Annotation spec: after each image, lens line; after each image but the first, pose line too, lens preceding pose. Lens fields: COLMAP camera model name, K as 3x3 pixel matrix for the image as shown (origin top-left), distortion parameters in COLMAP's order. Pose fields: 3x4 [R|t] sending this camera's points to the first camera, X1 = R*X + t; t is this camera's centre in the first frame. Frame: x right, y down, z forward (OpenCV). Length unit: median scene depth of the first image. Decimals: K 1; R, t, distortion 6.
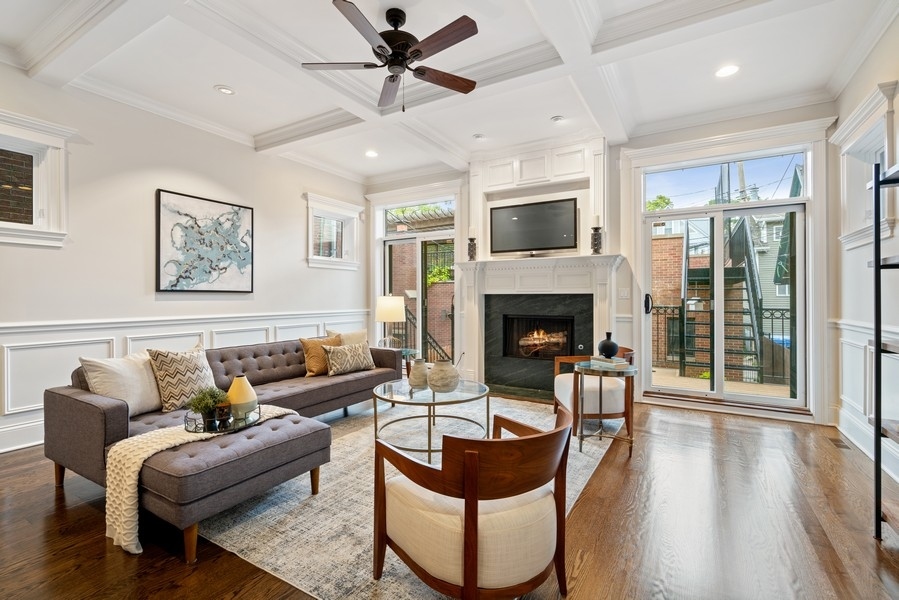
lens RADIAL K [[414.6, 0, 449.4], [0, 414.6, 290.3], [0, 0, 1]] dist [0.001354, 0.001056]
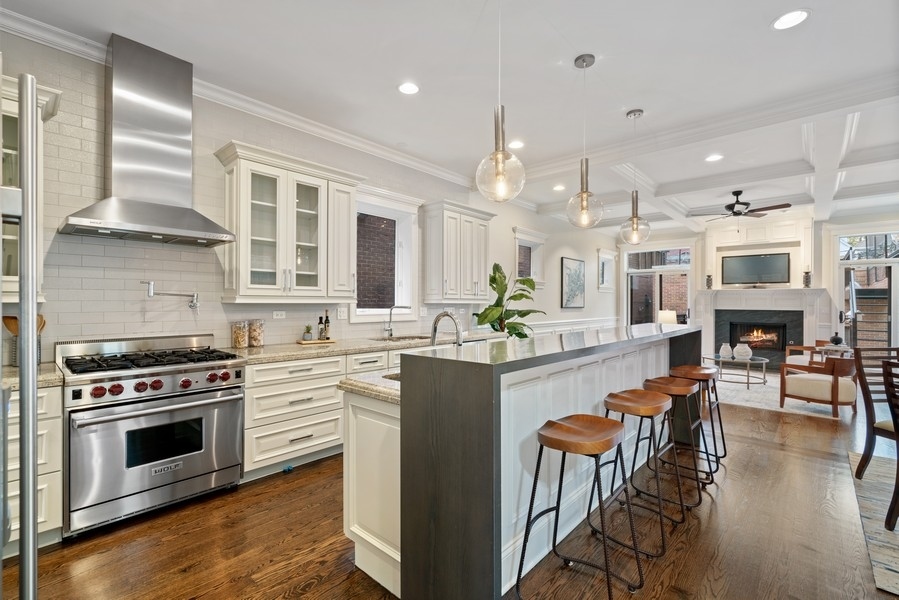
lens RADIAL K [[404.8, 0, 447.4], [0, 404.8, 300.6], [0, 0, 1]] dist [-0.002225, 0.000845]
pose [[0.979929, 0.005573, -0.199270, -0.755143], [-0.003264, 0.999924, 0.011915, -0.048933], [0.199321, -0.011025, 0.979872, -0.911856]]
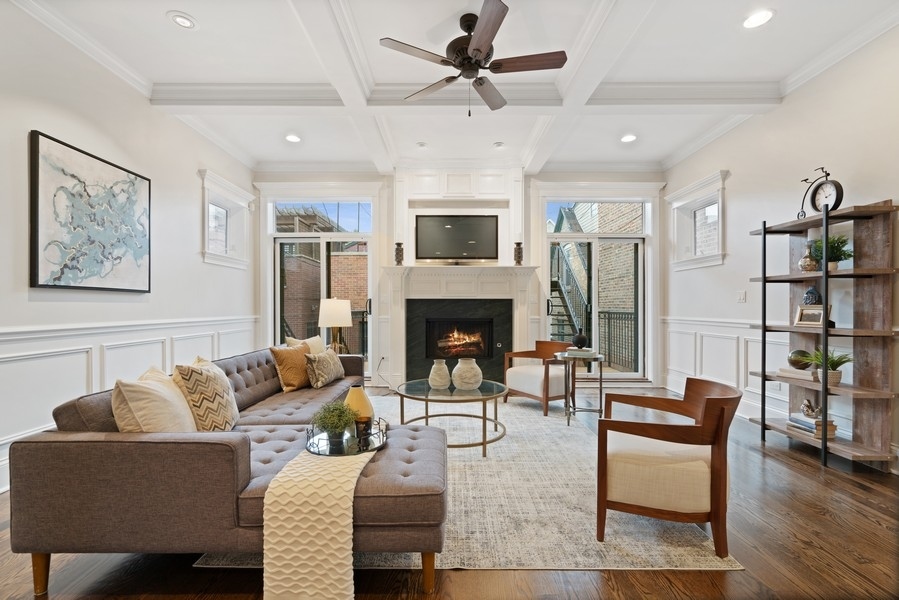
lens RADIAL K [[411.5, 0, 449.5], [0, 411.5, 300.0], [0, 0, 1]] dist [-0.002225, 0.001132]
pose [[0.858886, 0.009499, 0.512079, -0.413982], [-0.009752, 0.999950, -0.002192, 0.016271], [-0.512075, -0.003111, 0.858935, 0.093624]]
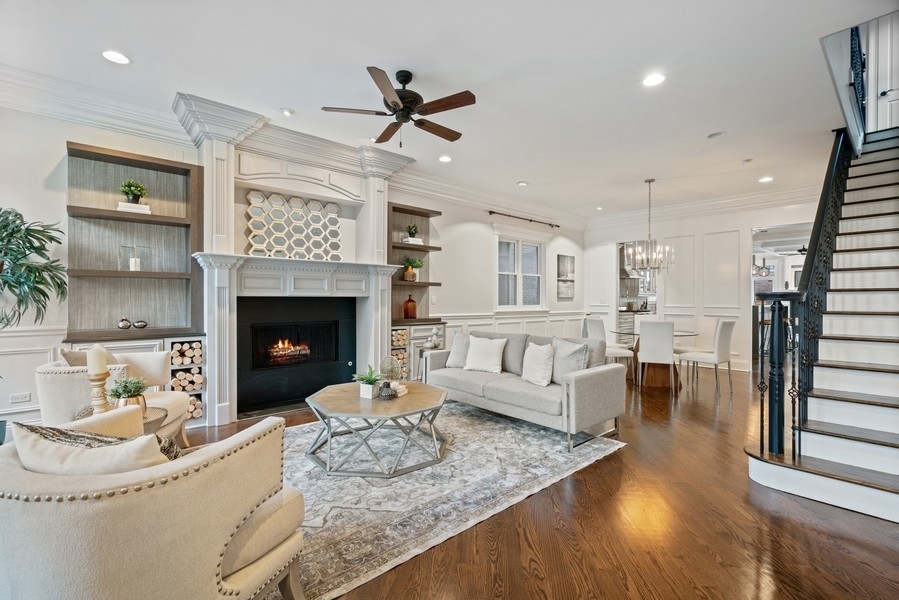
lens RADIAL K [[404.8, 0, 447.4], [0, 404.8, 300.6], [0, 0, 1]] dist [-0.002225, 0.000845]
pose [[0.952799, 0.006807, -0.303527, -1.573426], [-0.000828, 0.999803, 0.019823, -0.057192], [0.303602, -0.018636, 0.952617, -2.811971]]
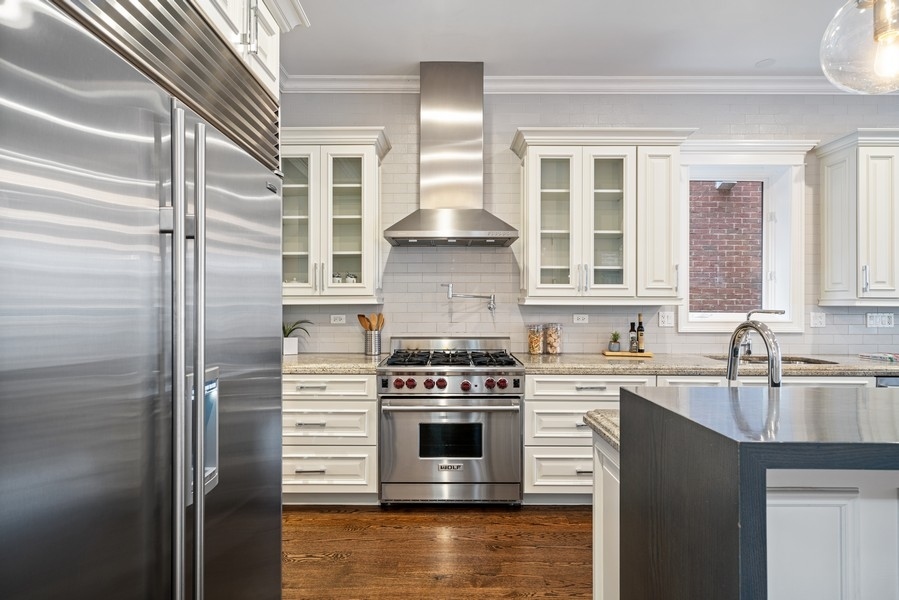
lens RADIAL K [[469.5, 0, 433.1], [0, 469.5, 298.1], [0, 0, 1]] dist [-0.002130, 0.000040]
pose [[0.512931, -0.004141, -0.858420, -0.692330], [0.009268, 0.999957, 0.000714, -0.047567], [0.858380, -0.008322, 0.512947, -0.807184]]
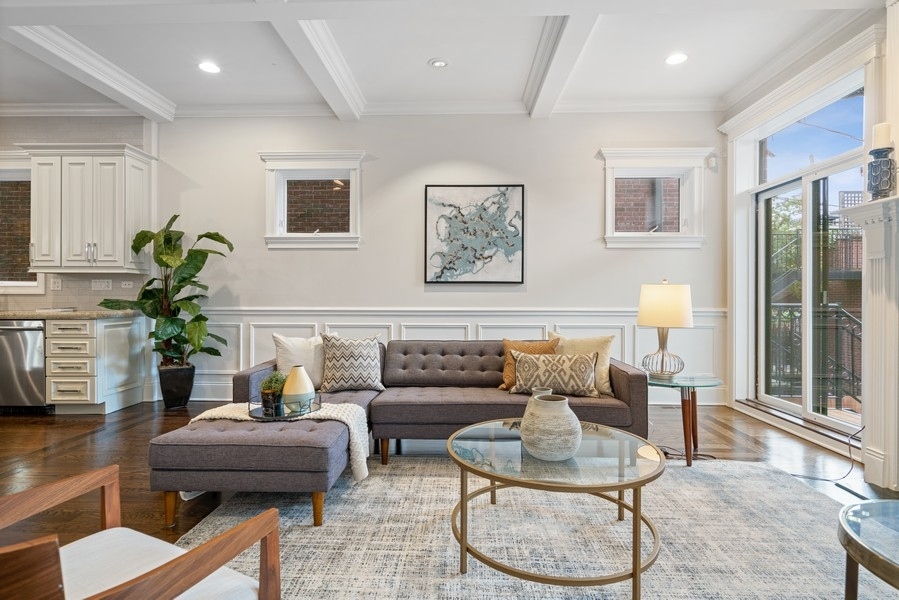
lens RADIAL K [[465.6, 0, 448.9], [0, 465.6, 295.4], [0, 0, 1]] dist [-0.000128, 0.000832]
pose [[0.481559, 0.000834, -0.876413, 0.314396], [0.011931, 0.999901, 0.007507, 0.022796], [0.876333, -0.014072, 0.481501, 0.425408]]
